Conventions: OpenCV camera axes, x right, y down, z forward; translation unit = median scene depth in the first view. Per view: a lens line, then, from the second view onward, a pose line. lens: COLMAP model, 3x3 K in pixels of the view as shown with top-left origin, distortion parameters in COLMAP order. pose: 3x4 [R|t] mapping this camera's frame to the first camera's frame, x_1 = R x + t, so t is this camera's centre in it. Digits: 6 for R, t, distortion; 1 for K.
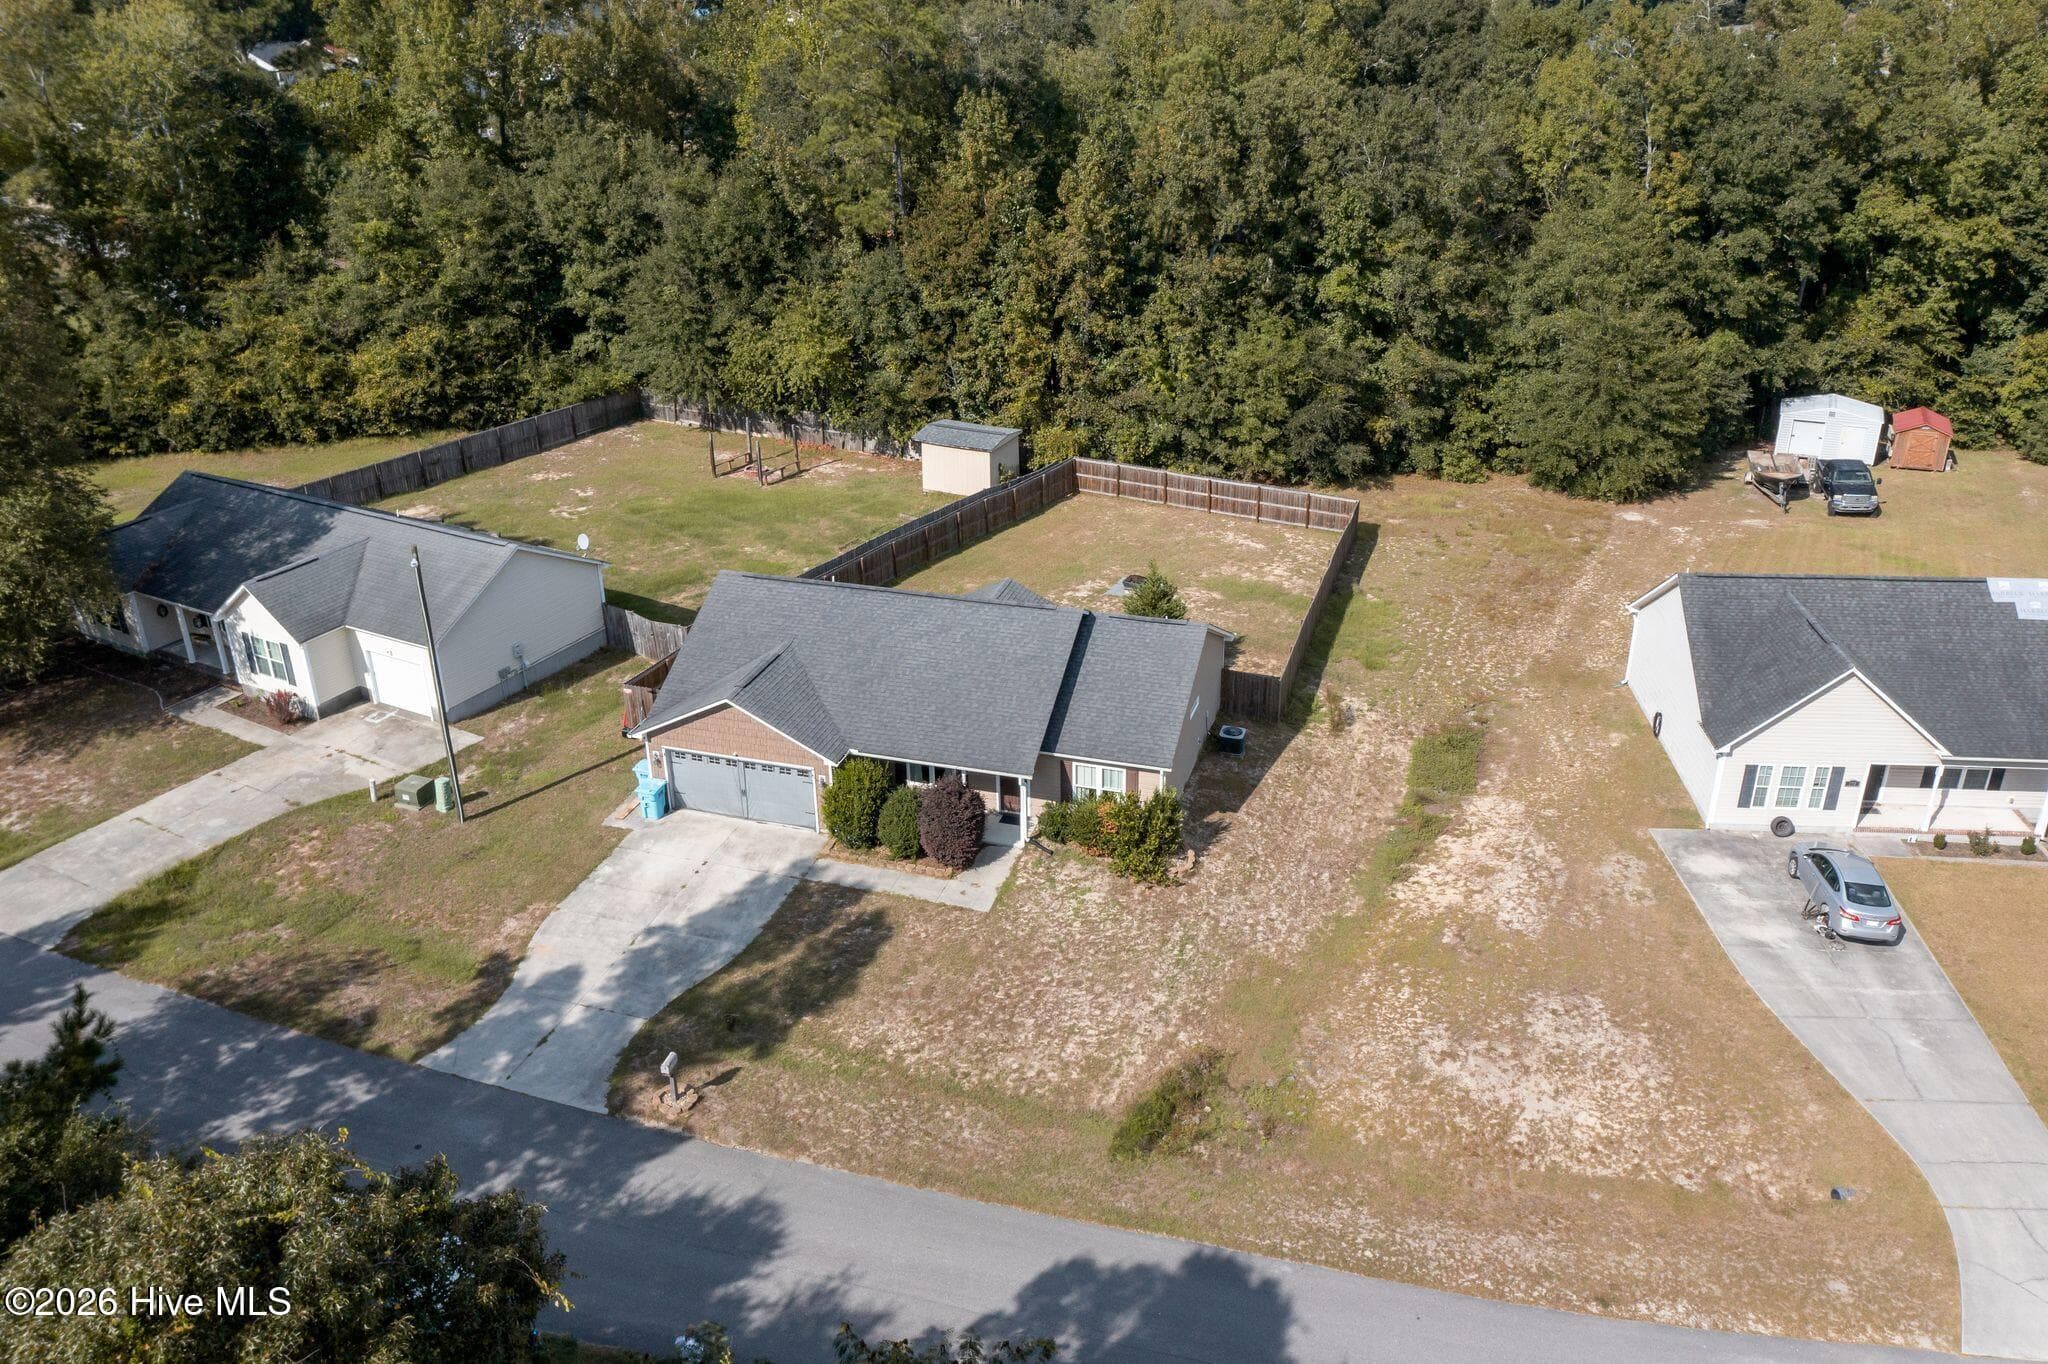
lens RADIAL K [[1620.1, 0, 1024.0], [0, 1620.1, 682.0], [0, 0, 1]] dist [-0.003610, 0.000971]
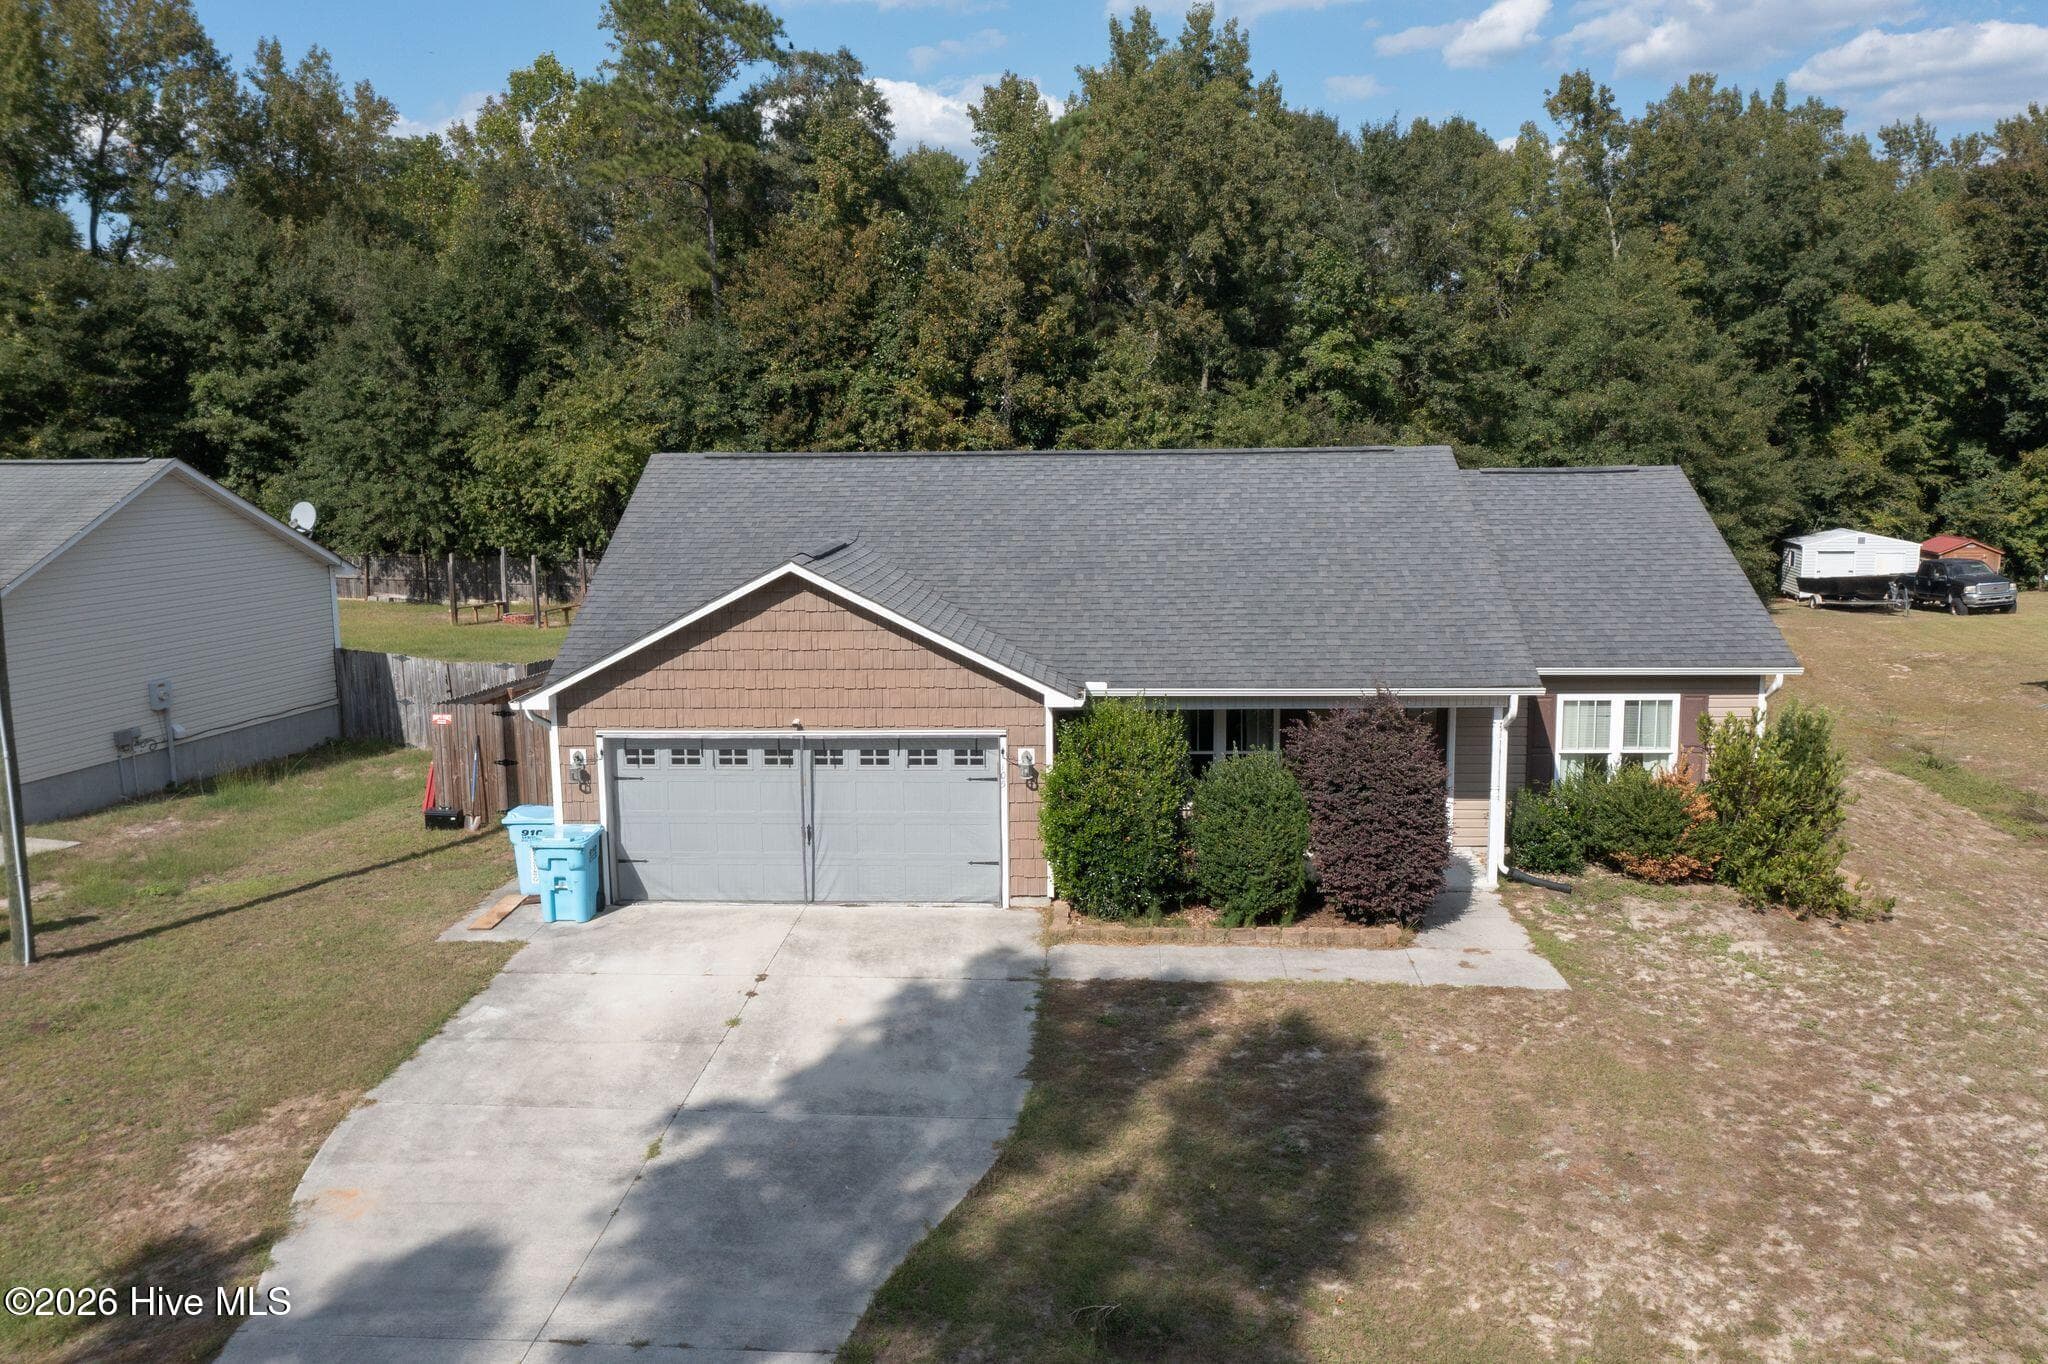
lens RADIAL K [[1620.1, 0, 1024.0], [0, 1620.1, 682.0], [0, 0, 1]] dist [-0.003610, 0.000971]
pose [[0.966646, -0.034860, 0.253735, -0.141331], [0.107270, 0.954720, -0.277495, 0.096098], [-0.232572, 0.295458, 0.926615, 0.379517]]
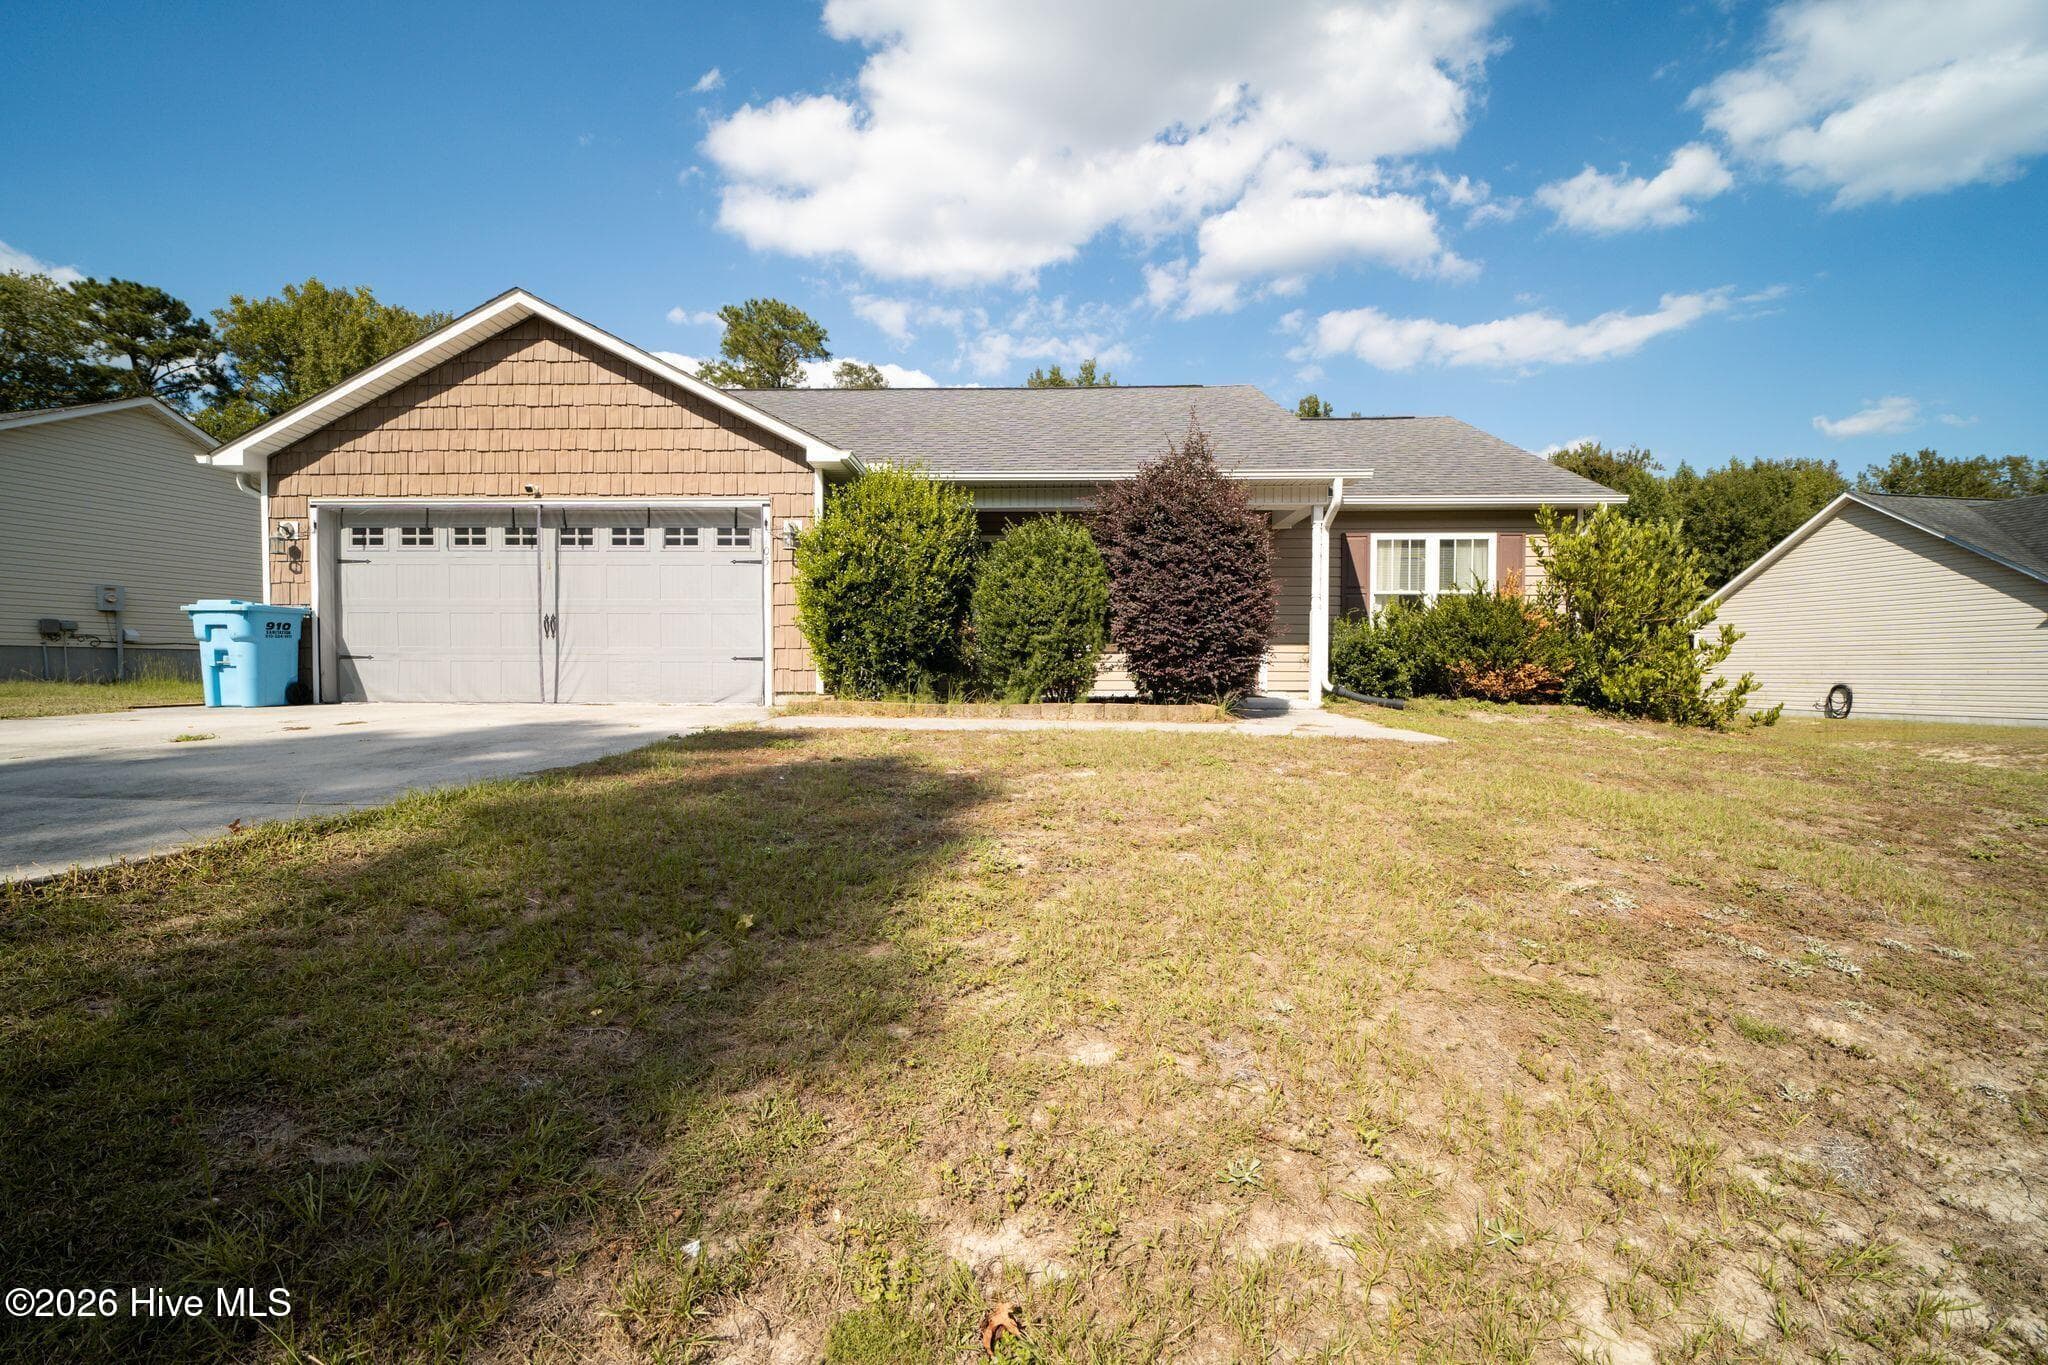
lens RADIAL K [[852.9, 0, 1023.2], [0, 852.9, 699.1], [0, 0, 1]] dist [0.014179, -0.006635]
pose [[0.963398, 0.011196, 0.267841, -0.077589], [0.100078, 0.911871, -0.398089, 0.108524], [-0.248693, 0.410323, 0.877375, 0.515947]]
